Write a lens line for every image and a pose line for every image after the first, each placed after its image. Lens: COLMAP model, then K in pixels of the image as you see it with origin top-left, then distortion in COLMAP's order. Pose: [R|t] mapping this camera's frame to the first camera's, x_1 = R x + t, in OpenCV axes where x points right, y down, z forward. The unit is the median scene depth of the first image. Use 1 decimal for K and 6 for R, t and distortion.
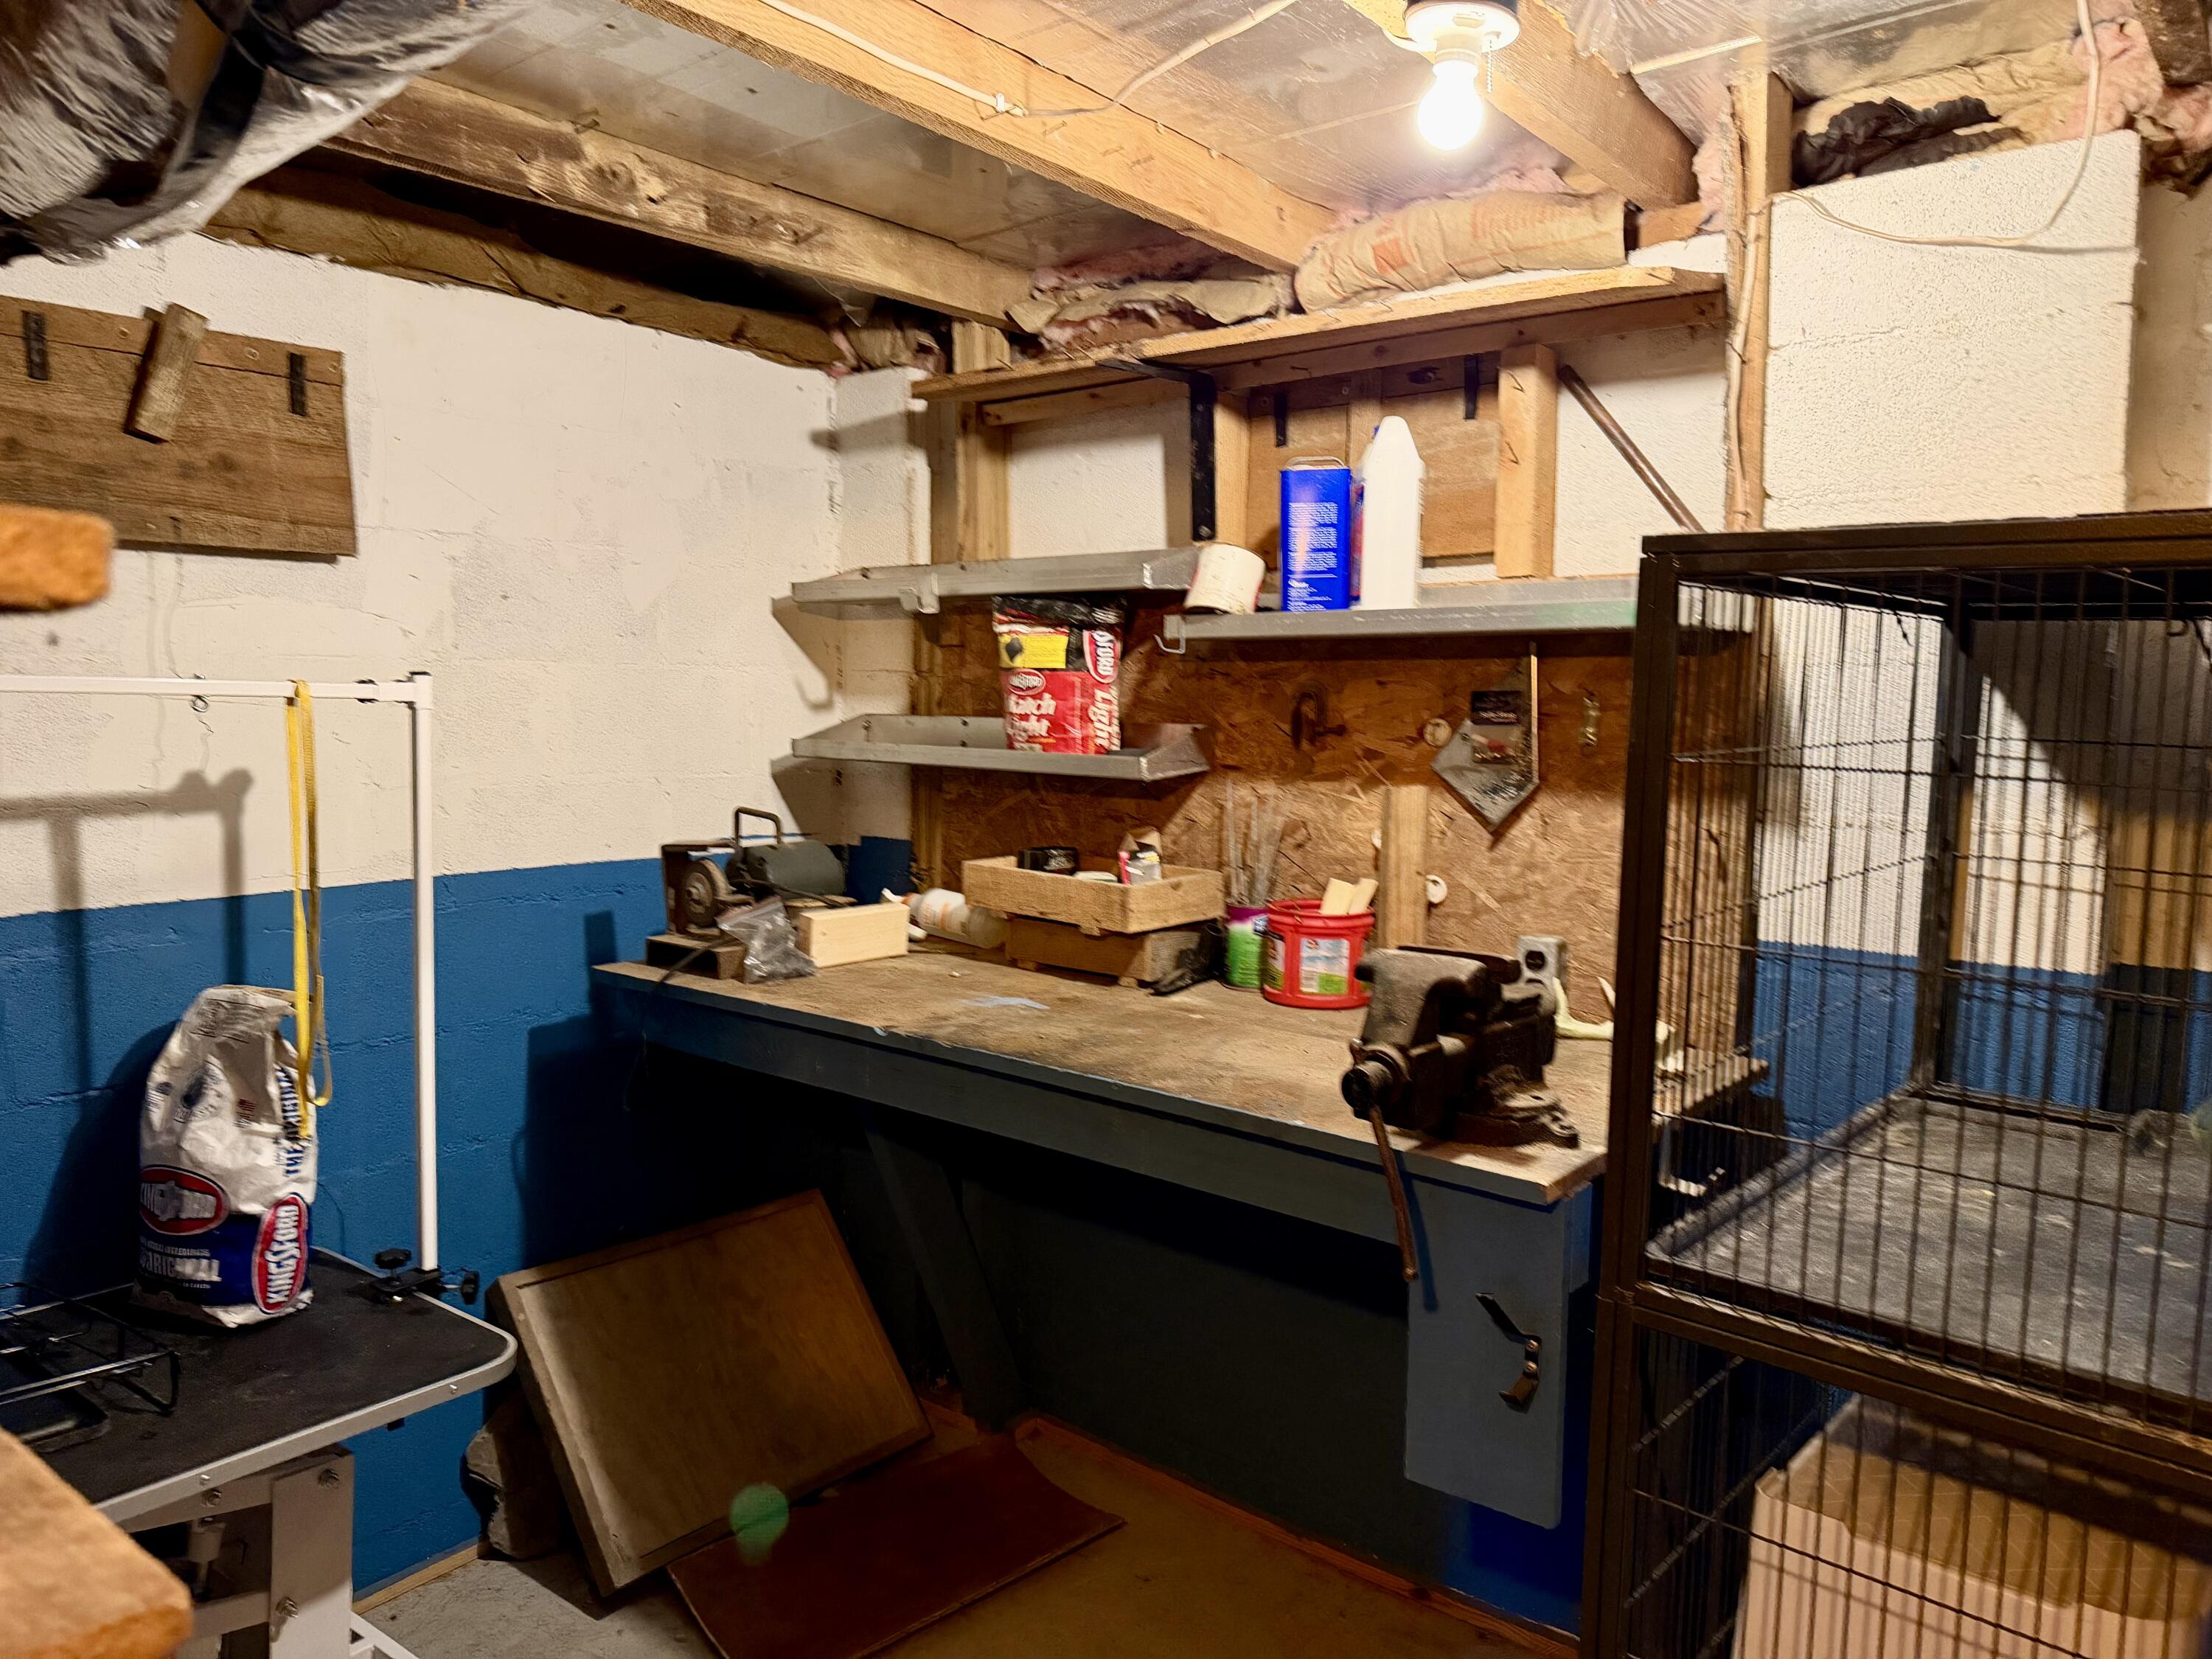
lens RADIAL K [[1538.6, 0, 1106.0], [0, 1538.6, 829.5], [0, 0, 1]] dist [0.093142, -0.104518]
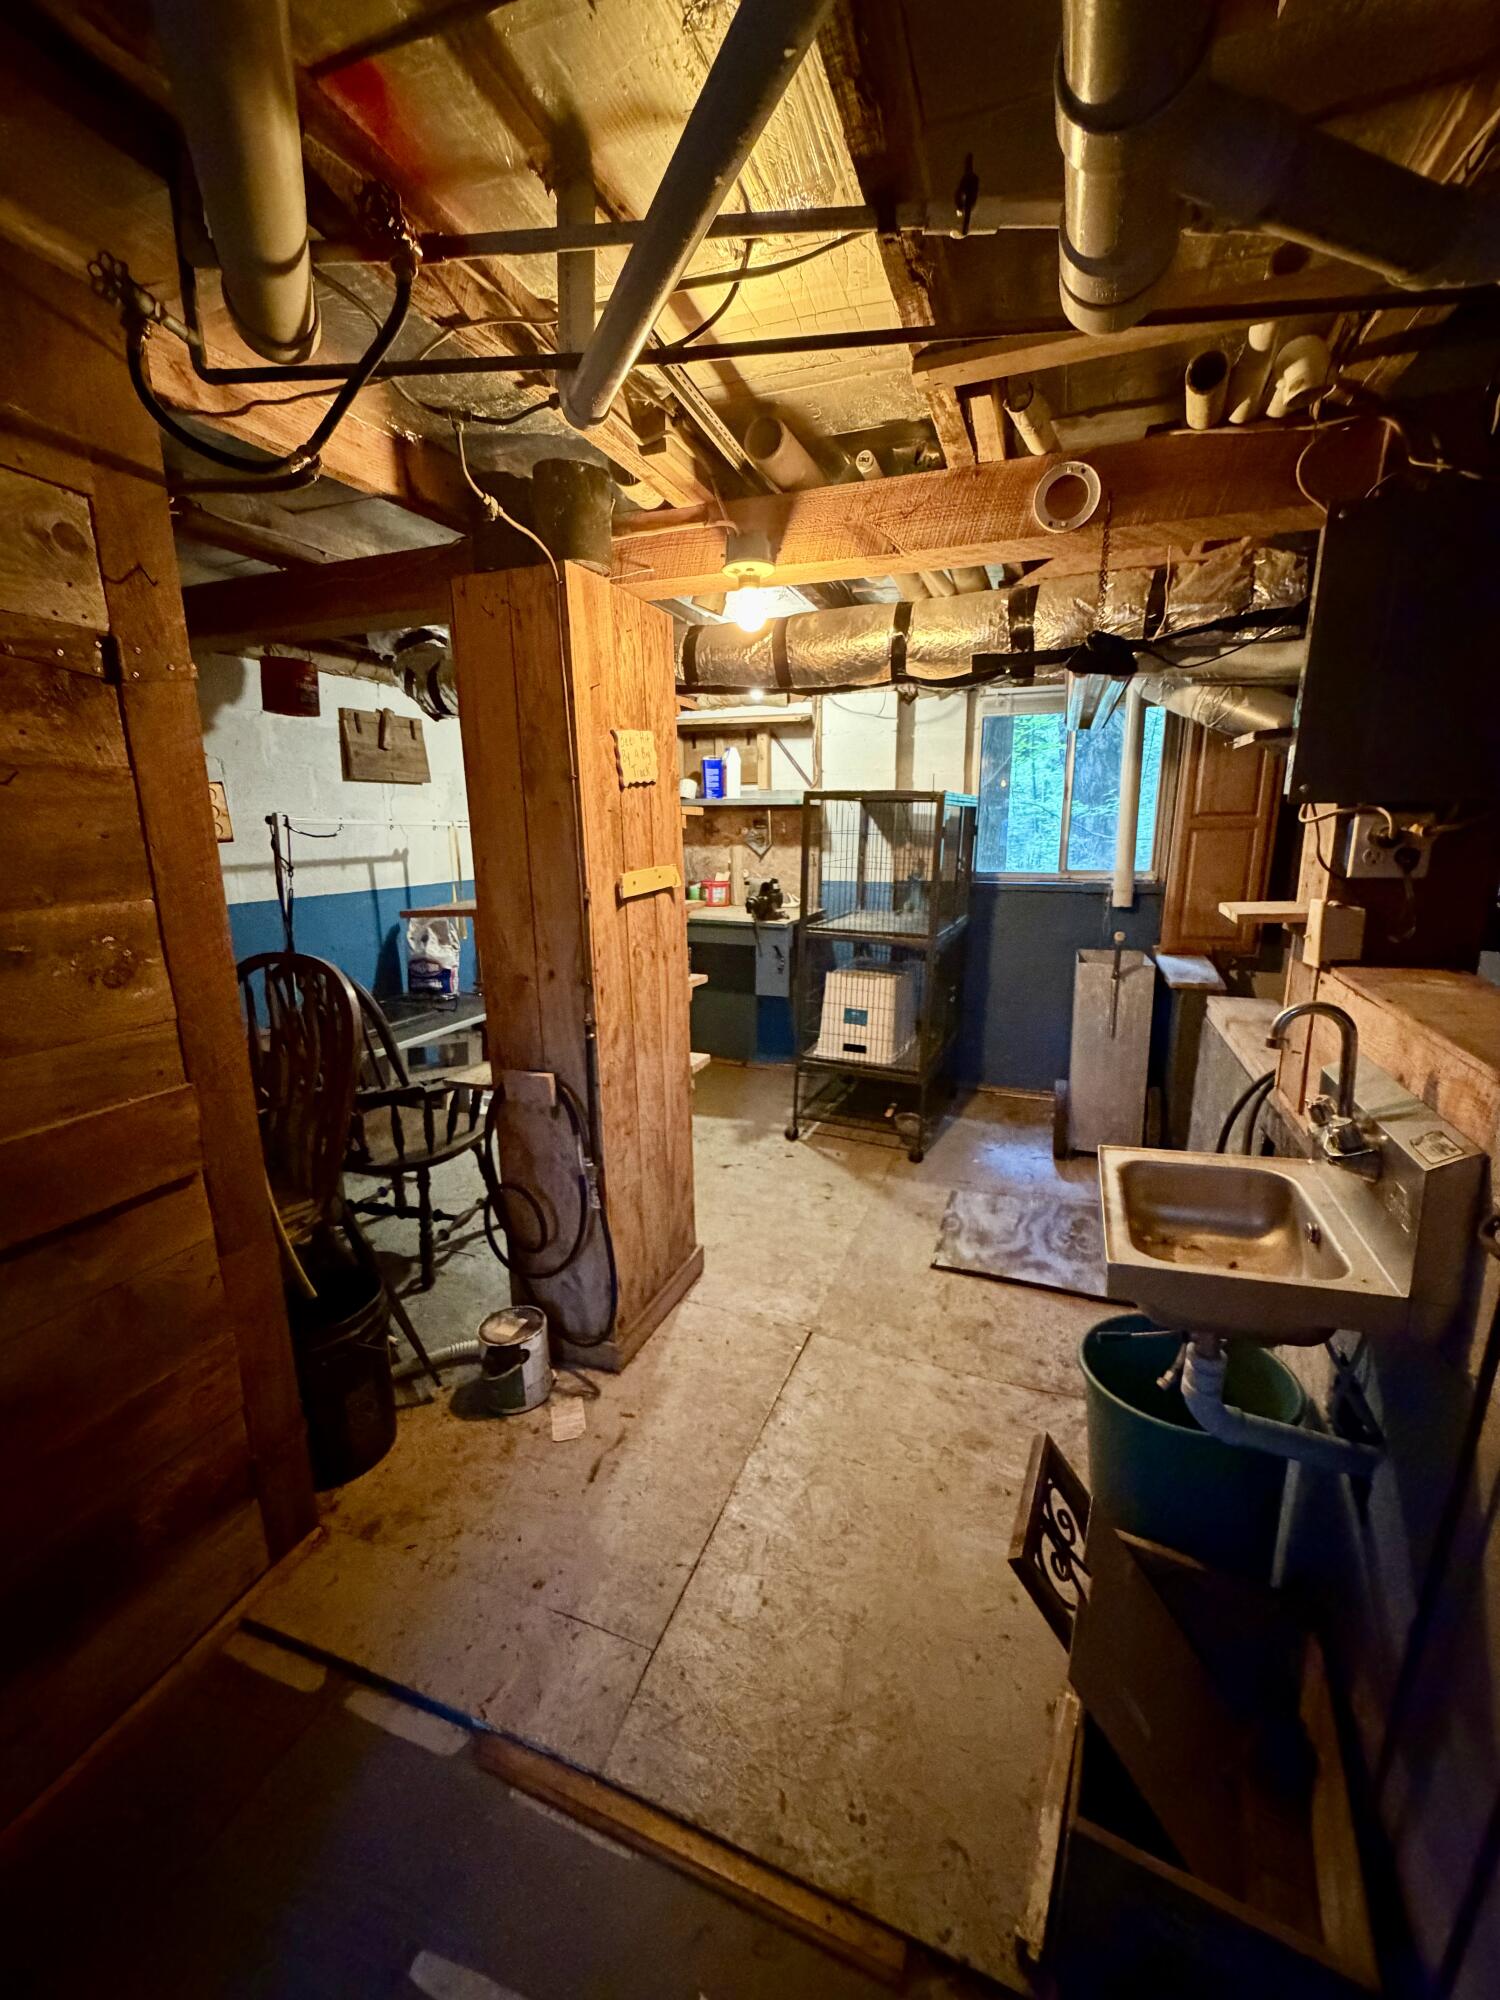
lens RADIAL K [[779.4, 0, 750.0], [0, 779.4, 1000.0], [0, 0, 1]] dist [-0.000465, -0.000013]
pose [[0.950581, -0.080906, 0.299750, -0.395872], [0.038398, 0.988674, 0.145086, 0.072773], [-0.308093, -0.126406, 0.942921, -0.890230]]
